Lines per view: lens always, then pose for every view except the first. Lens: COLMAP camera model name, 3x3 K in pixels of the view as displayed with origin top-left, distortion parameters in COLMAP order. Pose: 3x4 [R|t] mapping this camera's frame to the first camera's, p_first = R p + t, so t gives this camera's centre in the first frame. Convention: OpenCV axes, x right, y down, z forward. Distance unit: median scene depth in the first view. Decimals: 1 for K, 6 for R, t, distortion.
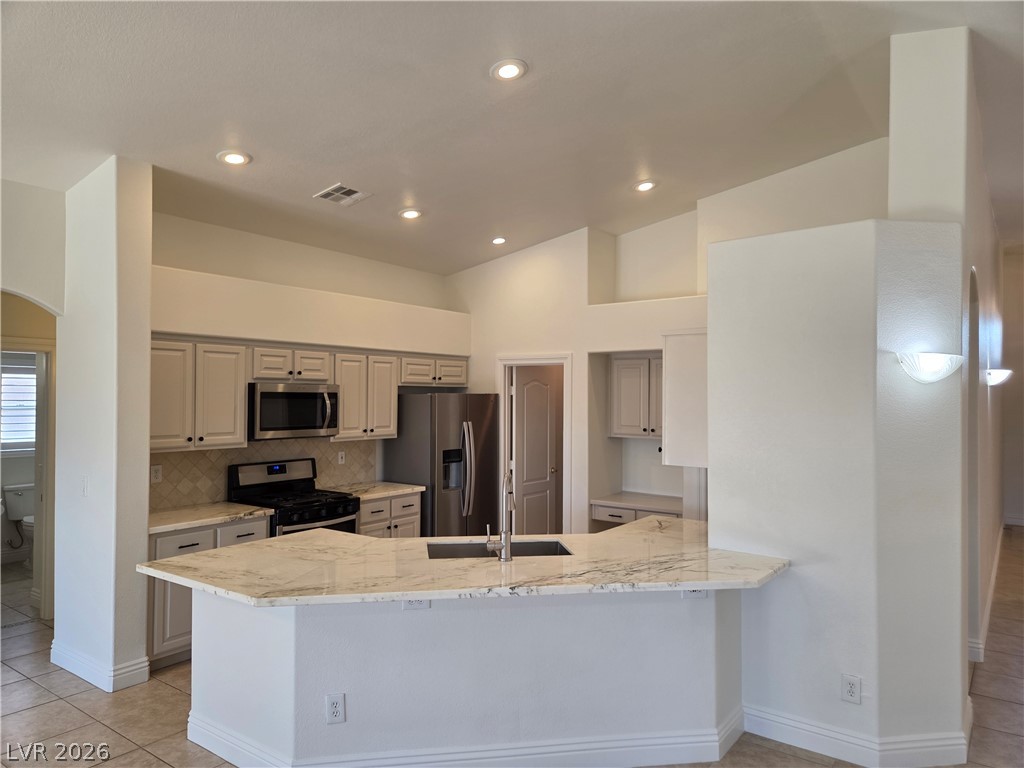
lens RADIAL K [[692.4, 0, 511.6], [0, 692.4, 395.5], [0, 0, 1]] dist [0.057552, -0.064072]
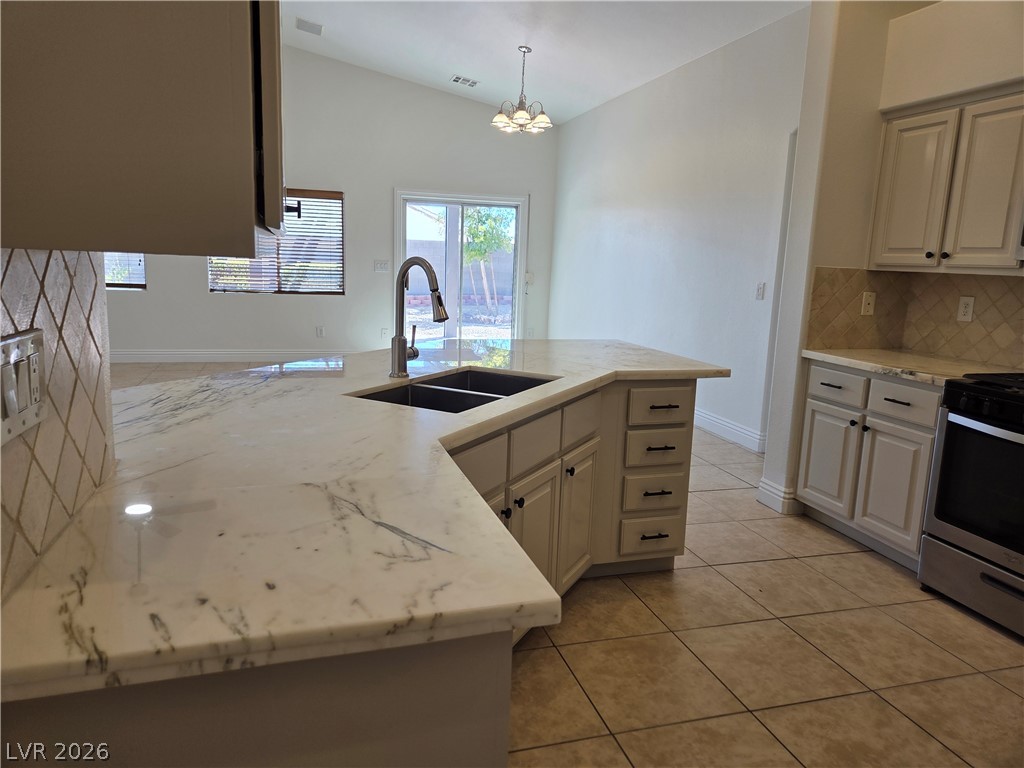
lens RADIAL K [[692.4, 0, 511.6], [0, 692.4, 395.5], [0, 0, 1]] dist [0.057552, -0.064072]
pose [[-0.601065, 0.130359, -0.788497, 0.265910], [-0.038026, 0.980825, 0.191142, 0.061351], [0.798295, 0.144872, -0.584583, 0.817535]]
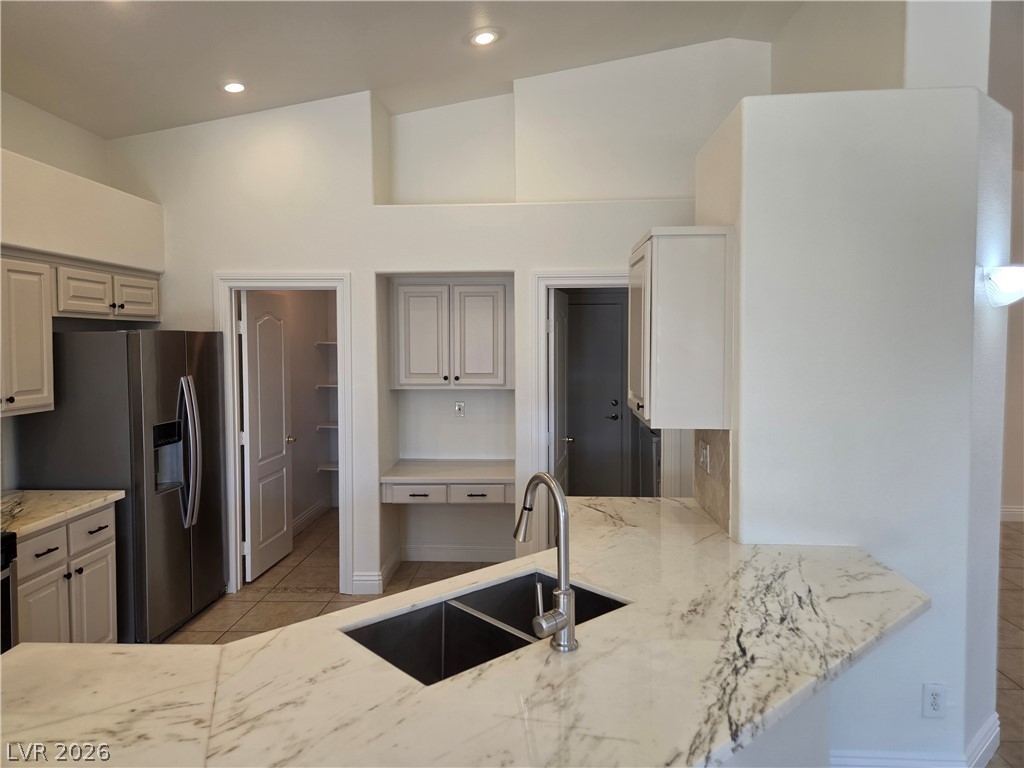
lens RADIAL K [[694.9, 0, 511.7], [0, 694.9, 374.7], [0, 0, 1]] dist [0.063107, -0.053754]
pose [[0.833872, -0.037227, 0.550701, -0.170039], [0.009158, 0.998519, 0.053632, 0.005226], [-0.551882, -0.039679, 0.832978, 0.321729]]
